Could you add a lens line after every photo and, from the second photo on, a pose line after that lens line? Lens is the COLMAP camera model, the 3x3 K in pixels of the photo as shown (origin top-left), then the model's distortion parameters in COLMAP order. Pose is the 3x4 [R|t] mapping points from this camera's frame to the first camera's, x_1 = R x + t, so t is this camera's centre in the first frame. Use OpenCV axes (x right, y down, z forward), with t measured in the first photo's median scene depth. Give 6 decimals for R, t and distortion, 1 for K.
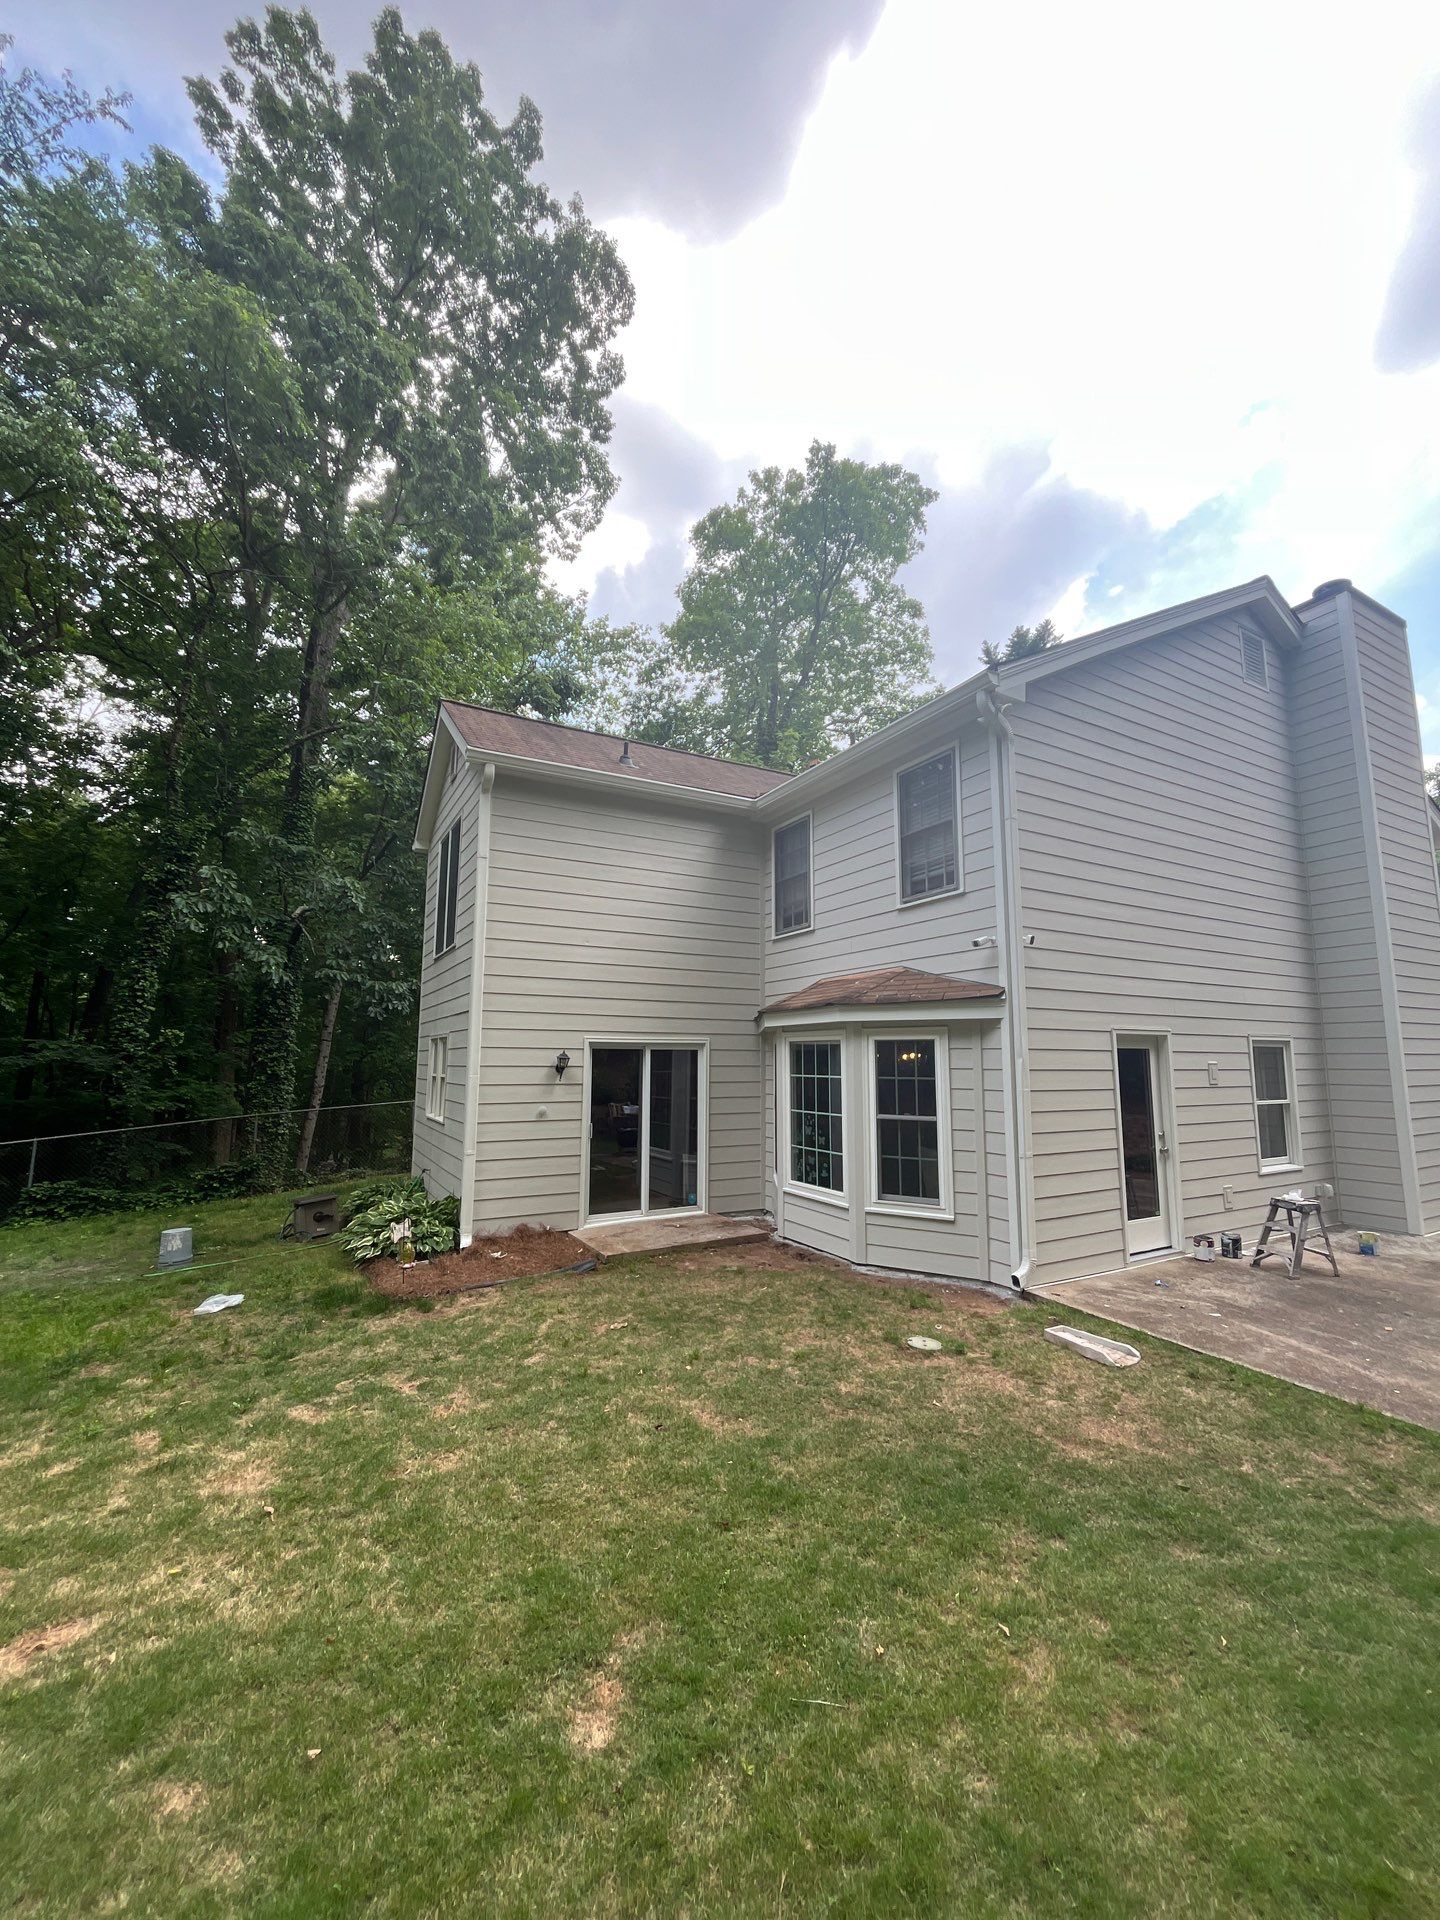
lens RADIAL K [[774.7, 0, 732.1], [0, 774.7, 954.7], [0, 0, 1]] dist [-0.002084, -0.000253]
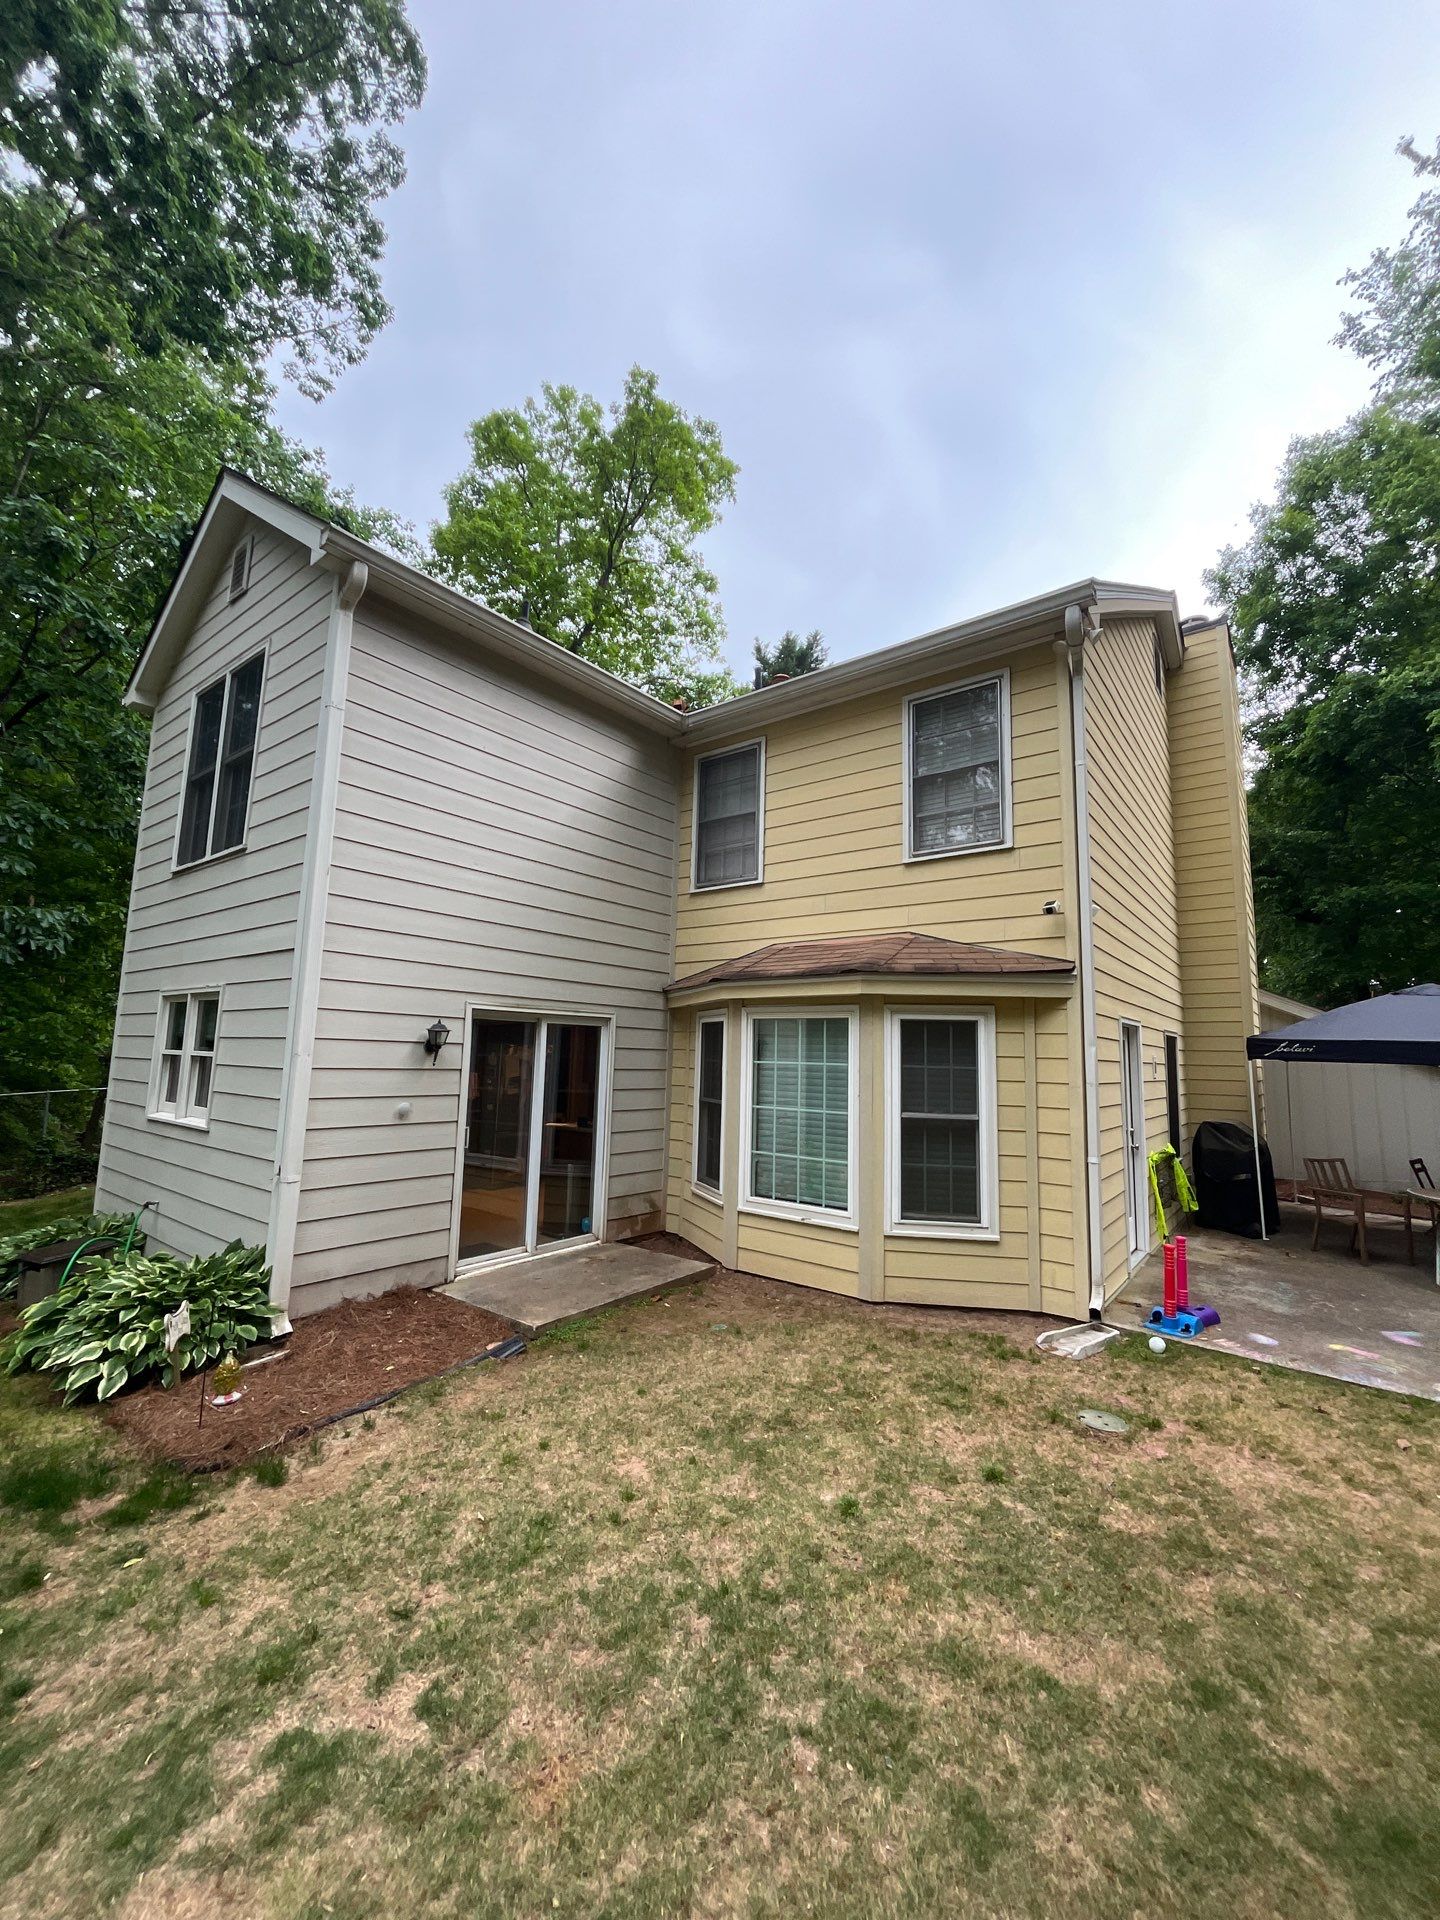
lens RADIAL K [[774.7, 0, 732.1], [0, 774.7, 954.7], [0, 0, 1]] dist [-0.002084, -0.000253]
pose [[0.919595, 0.070359, 0.386515, -0.267374], [-0.074805, 0.997192, -0.003547, 0.055075], [-0.385679, -0.025652, 0.922276, 0.306398]]
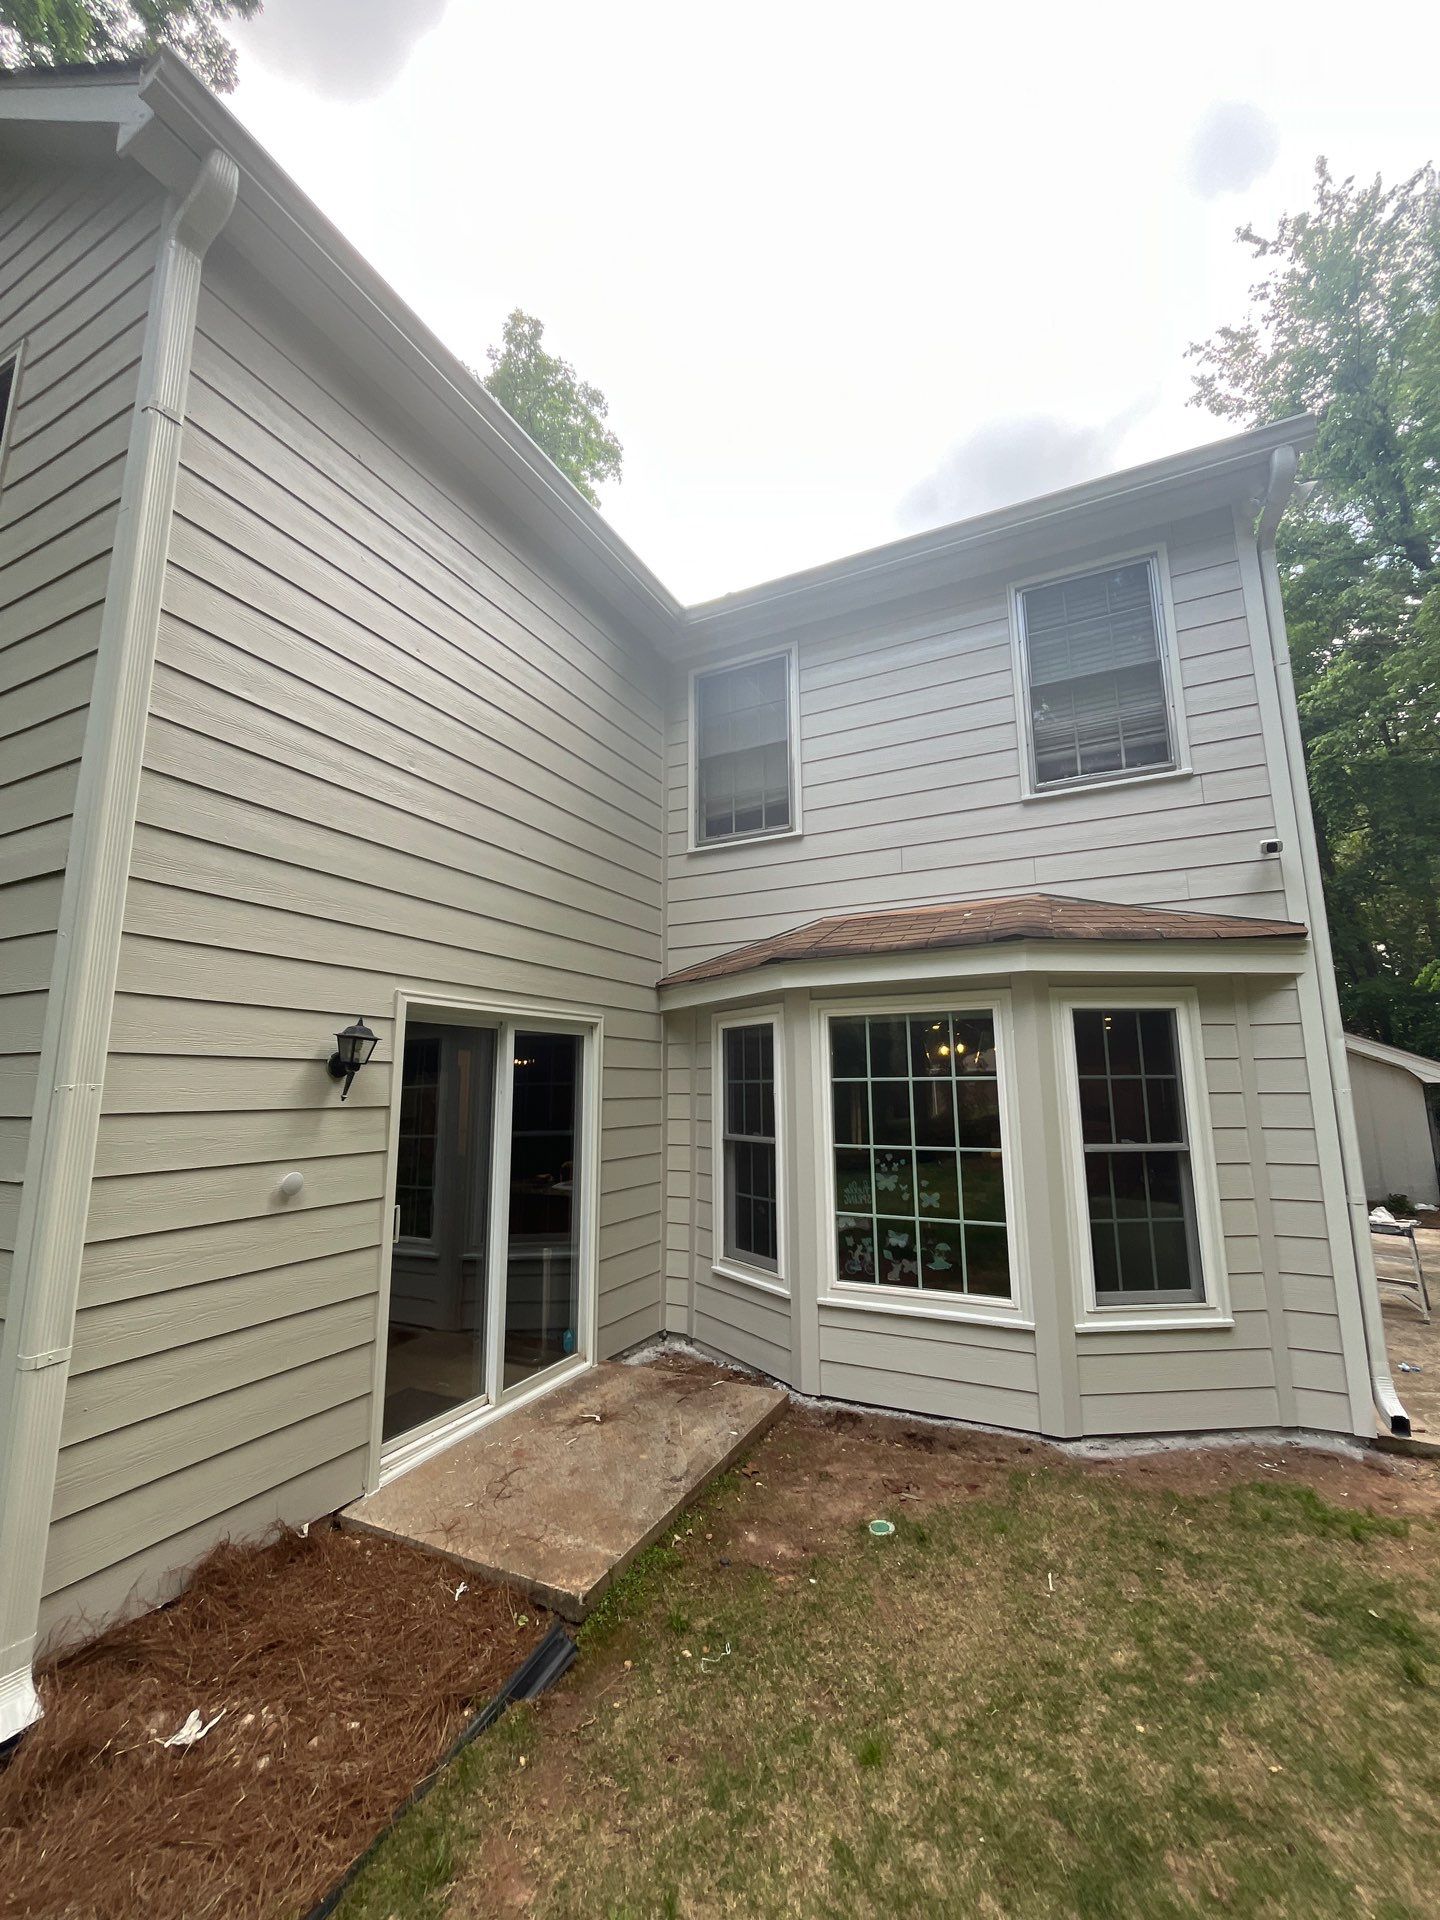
lens RADIAL K [[774.7, 0, 732.1], [0, 774.7, 954.7], [0, 0, 1]] dist [-0.002084, -0.000253]
pose [[0.825116, 0.083857, 0.558705, -0.302053], [-0.065122, 0.996448, -0.053385, 0.108308], [-0.561197, 0.007665, 0.827646, 0.627462]]
